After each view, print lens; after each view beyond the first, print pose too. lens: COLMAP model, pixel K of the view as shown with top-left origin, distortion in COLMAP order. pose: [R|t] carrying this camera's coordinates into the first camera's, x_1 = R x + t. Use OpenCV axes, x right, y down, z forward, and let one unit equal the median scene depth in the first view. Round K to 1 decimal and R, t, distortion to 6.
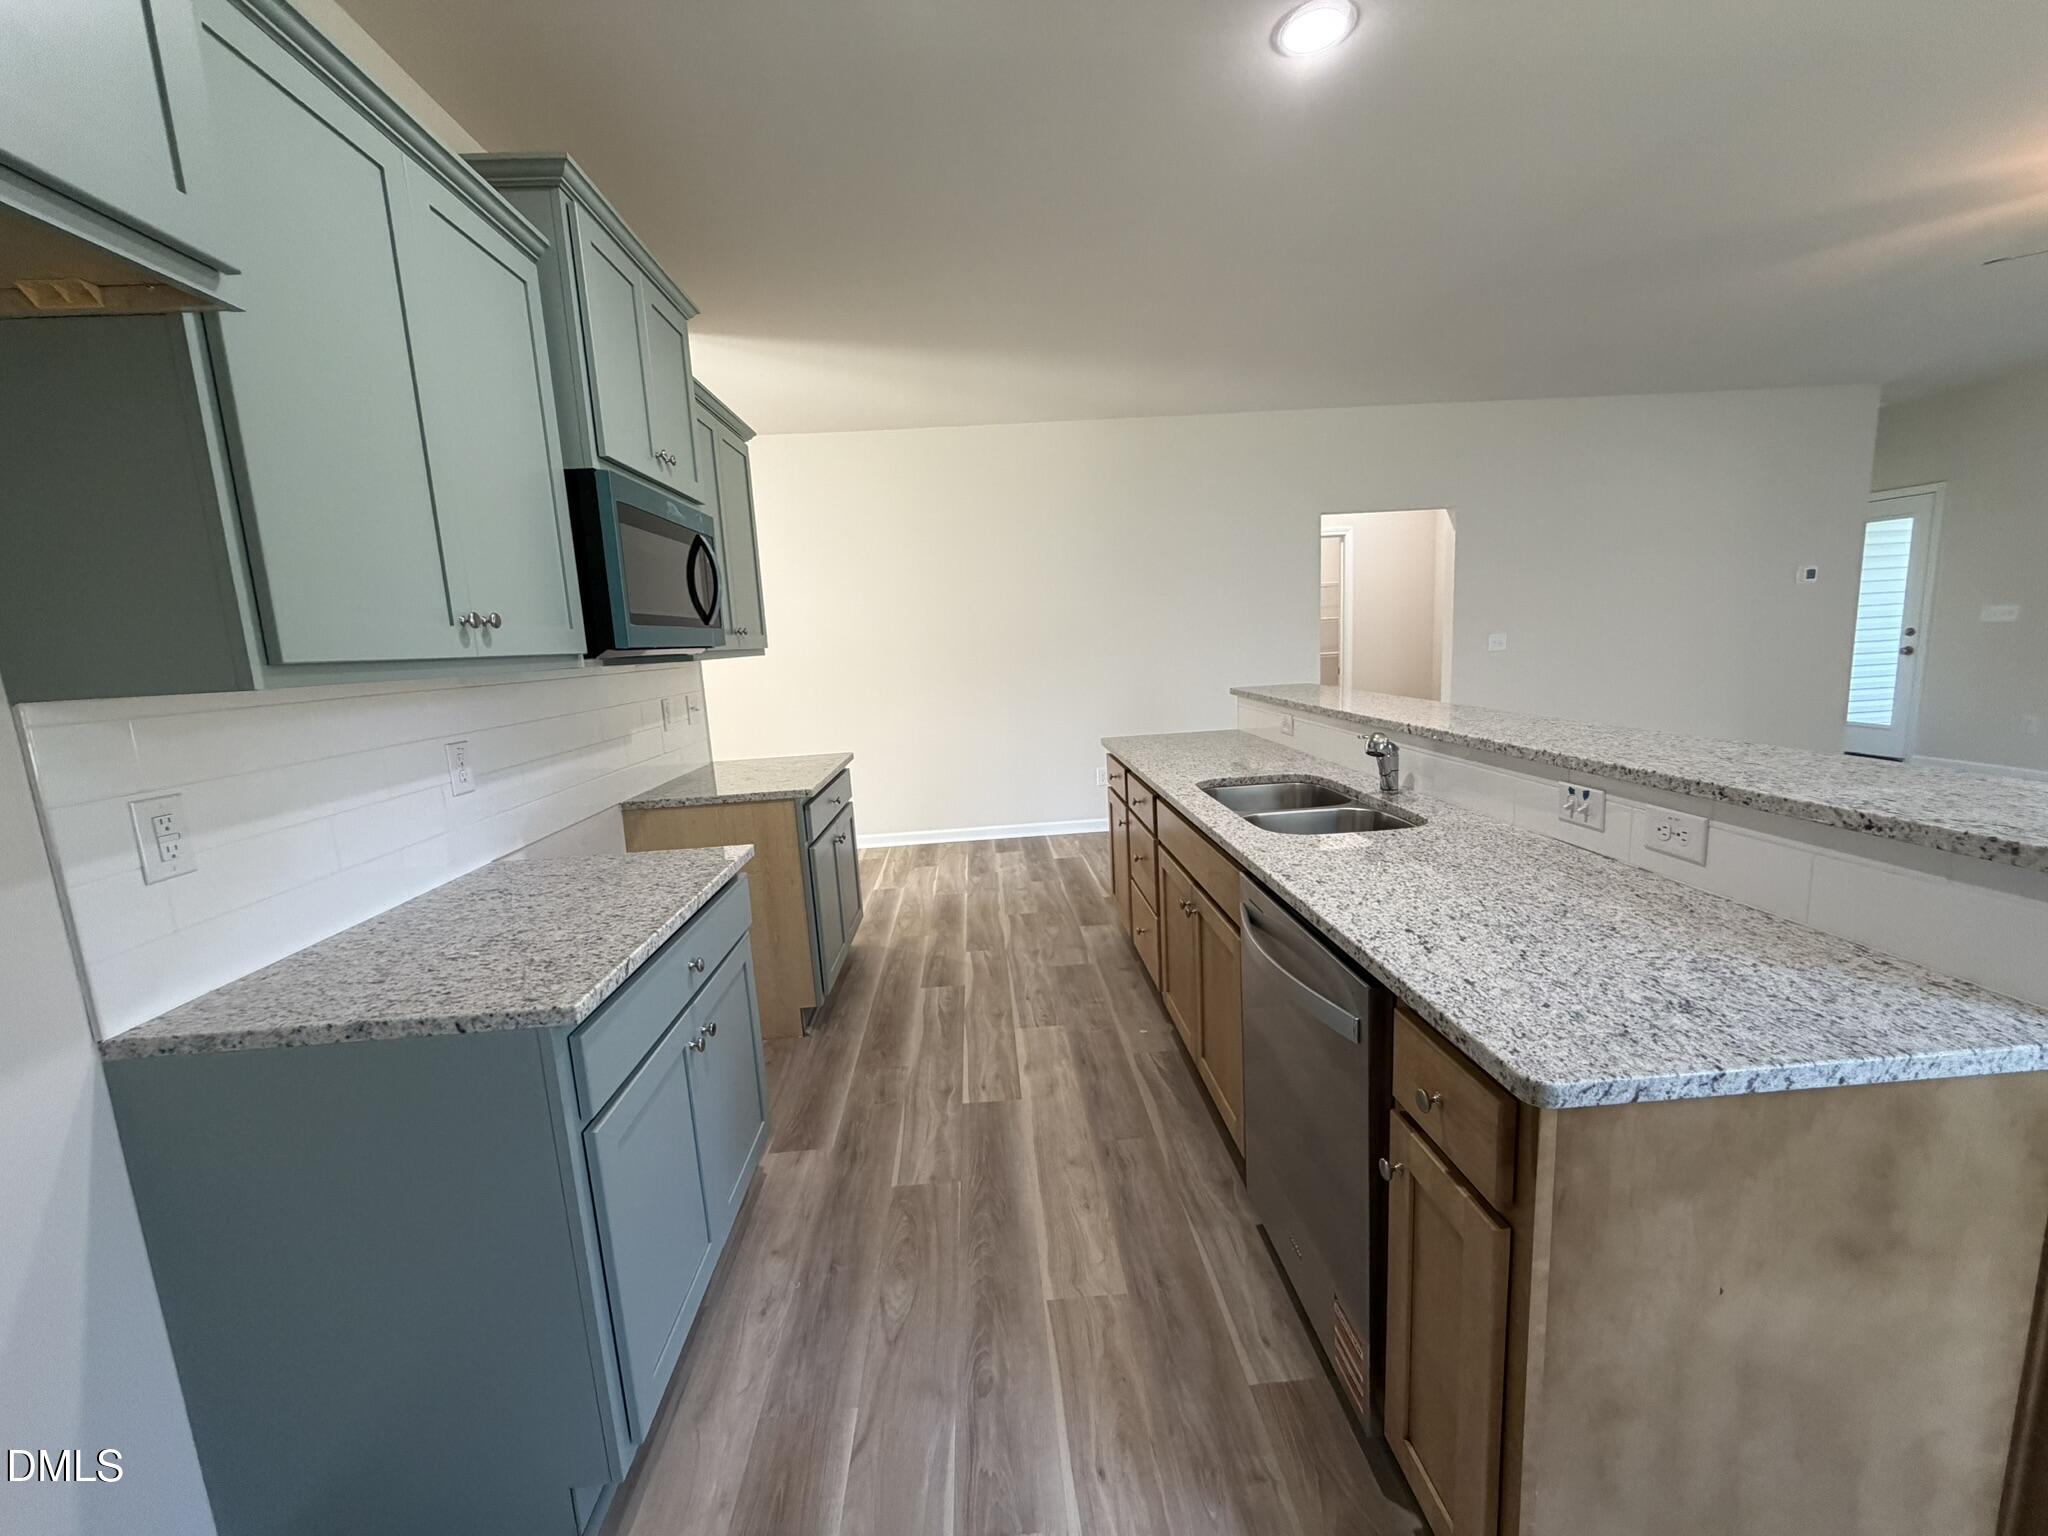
lens RADIAL K [[831.2, 0, 1027.6], [0, 831.2, 773.9], [0, 0, 1]] dist [0.000415, 0.000030]
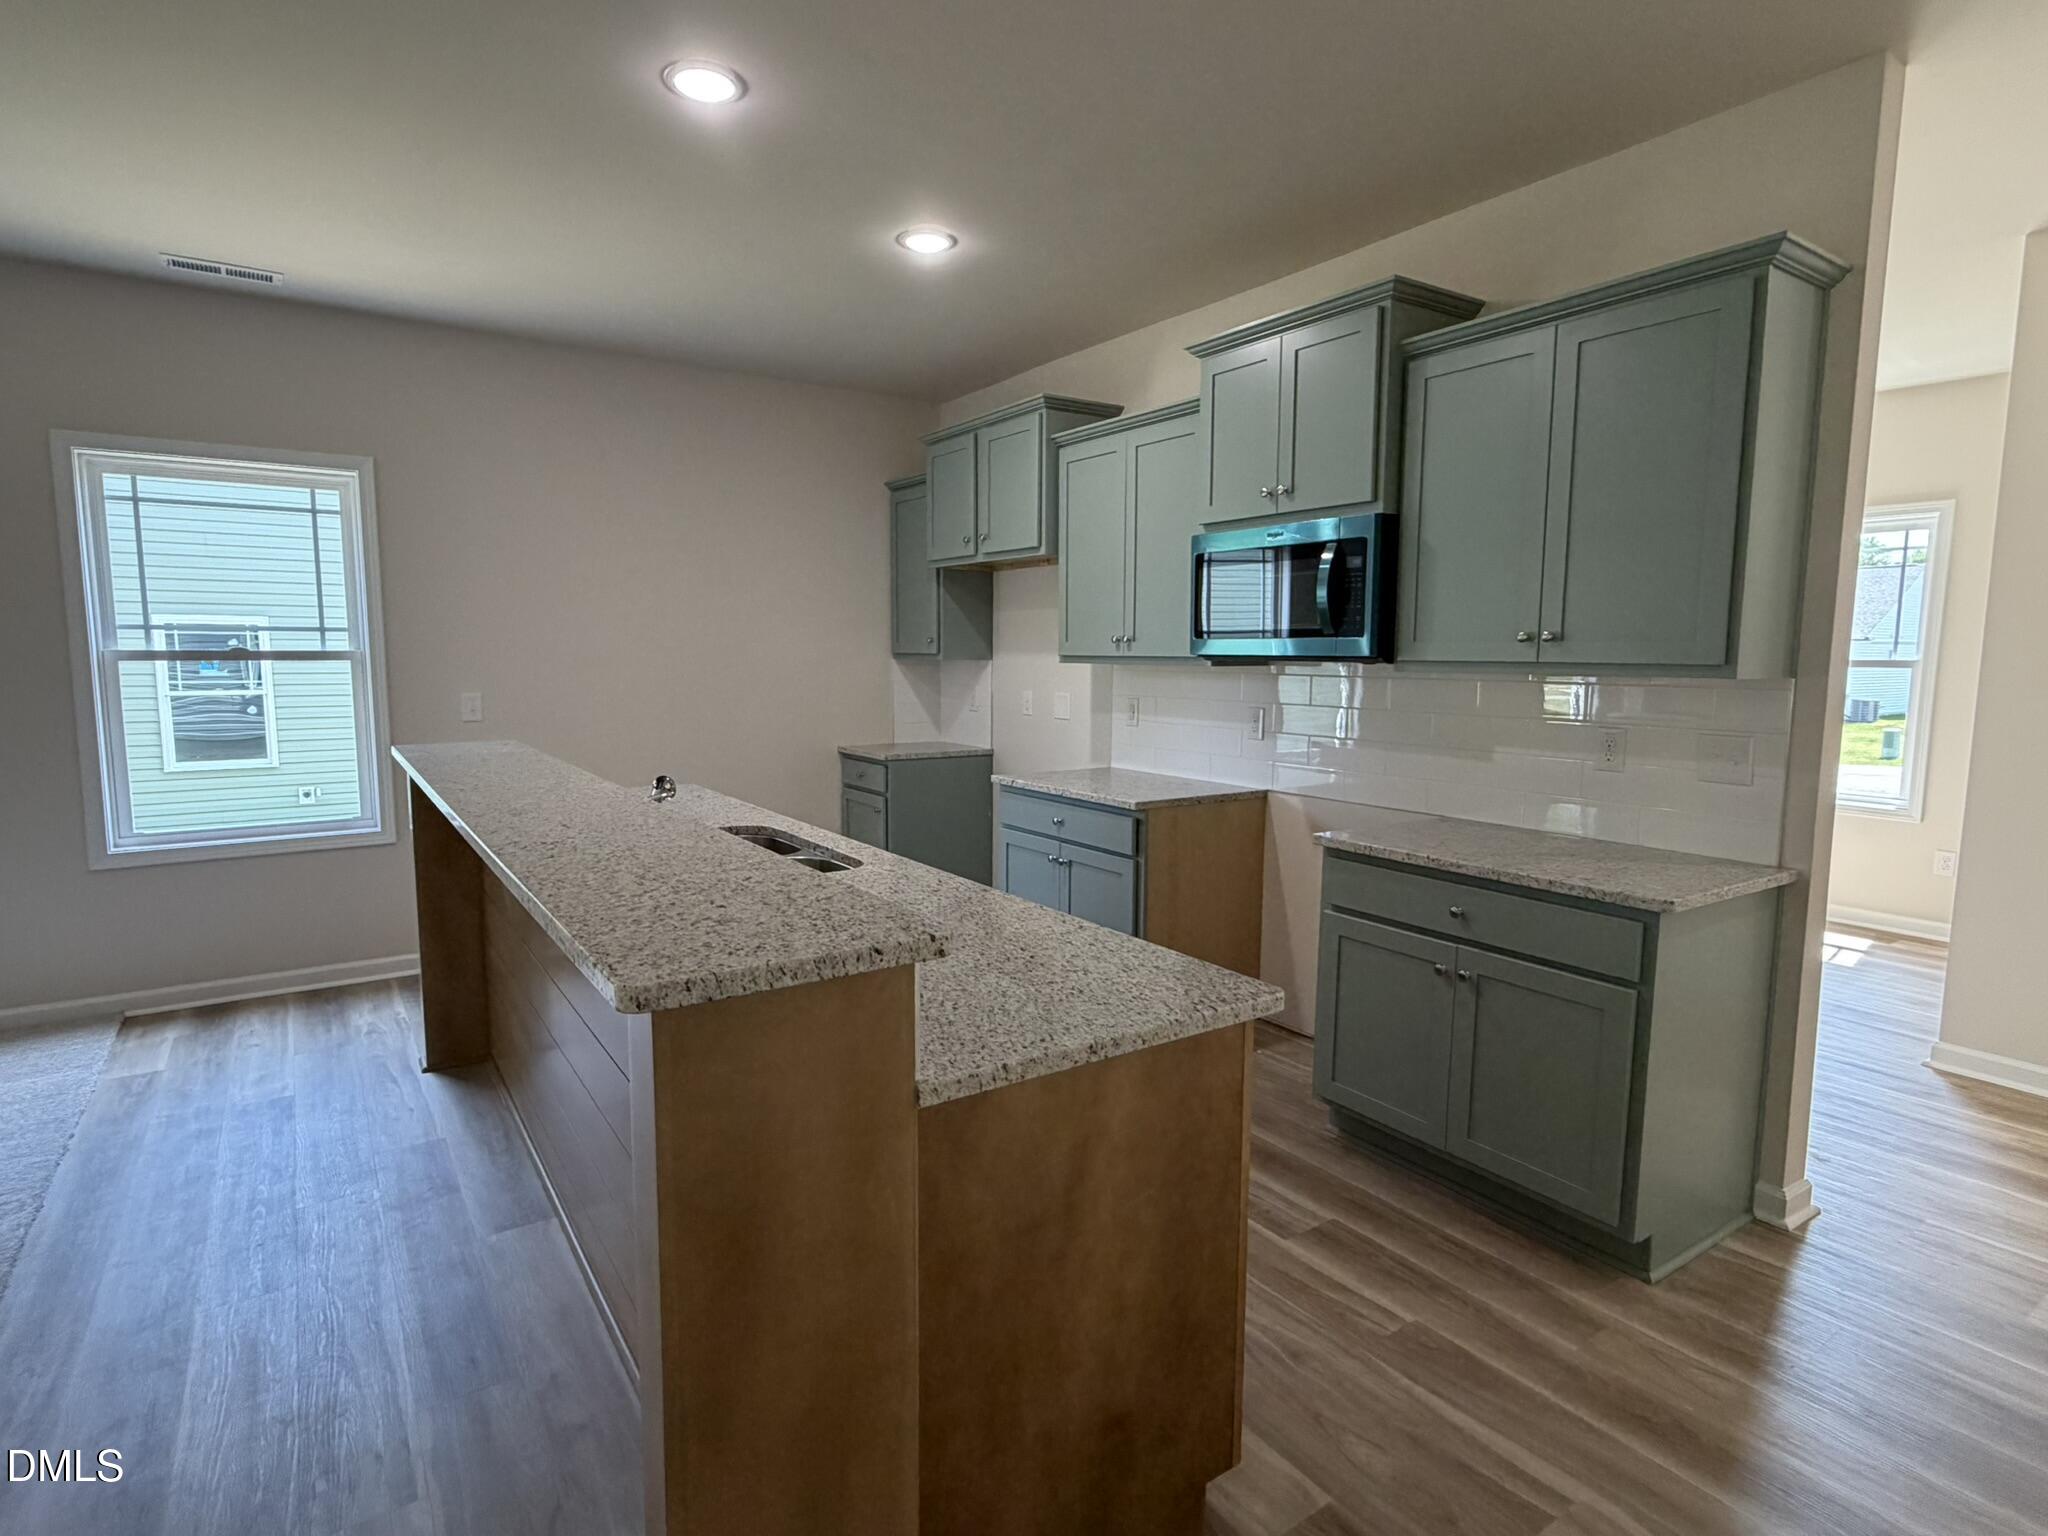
lens RADIAL K [[1067.6, 0, 1013.0], [0, 1067.6, 756.8], [0, 0, 1]] dist [0.002959, 0.000747]
pose [[-0.862833, 0.100545, -0.495388, 0.440981], [-0.040452, 0.963141, 0.265937, -0.278393], [0.503868, 0.249499, -0.826963, 1.447517]]
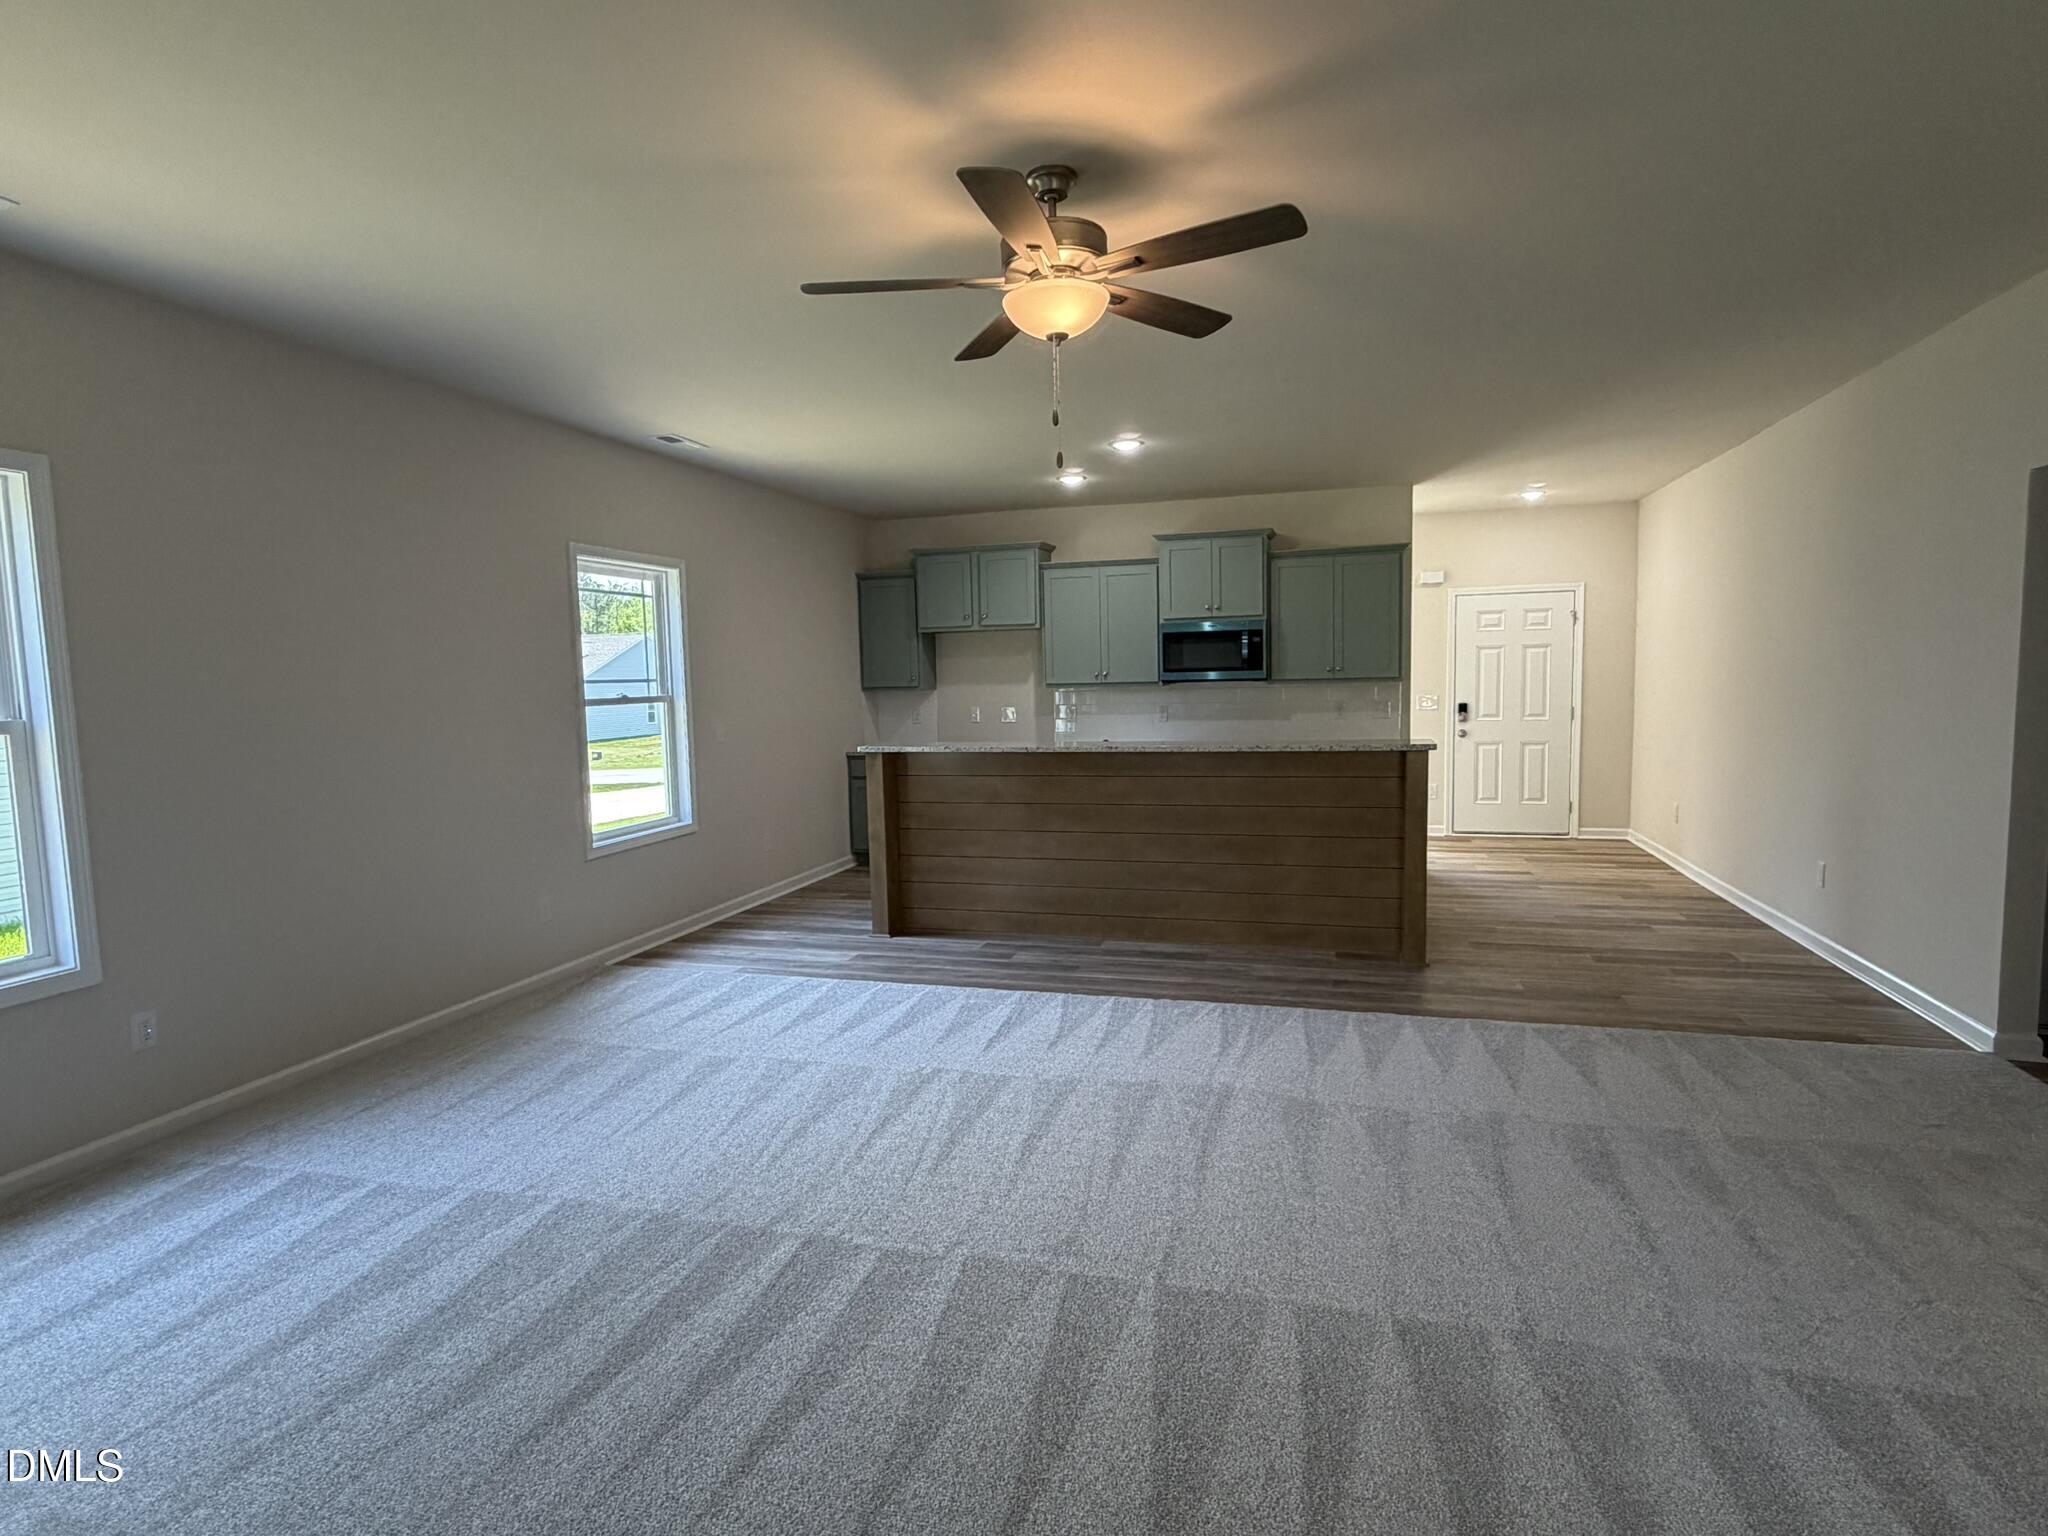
lens RADIAL K [[1121.7, 0, 1018.9], [0, 1121.7, 775.8], [0, 0, 1]] dist [0.008620, 0.000256]
pose [[-0.327610, 0.147771, -0.933186, 2.041136], [-0.112577, 0.974552, 0.193844, -0.326309], [0.938082, 0.168560, -0.302637, 1.096267]]
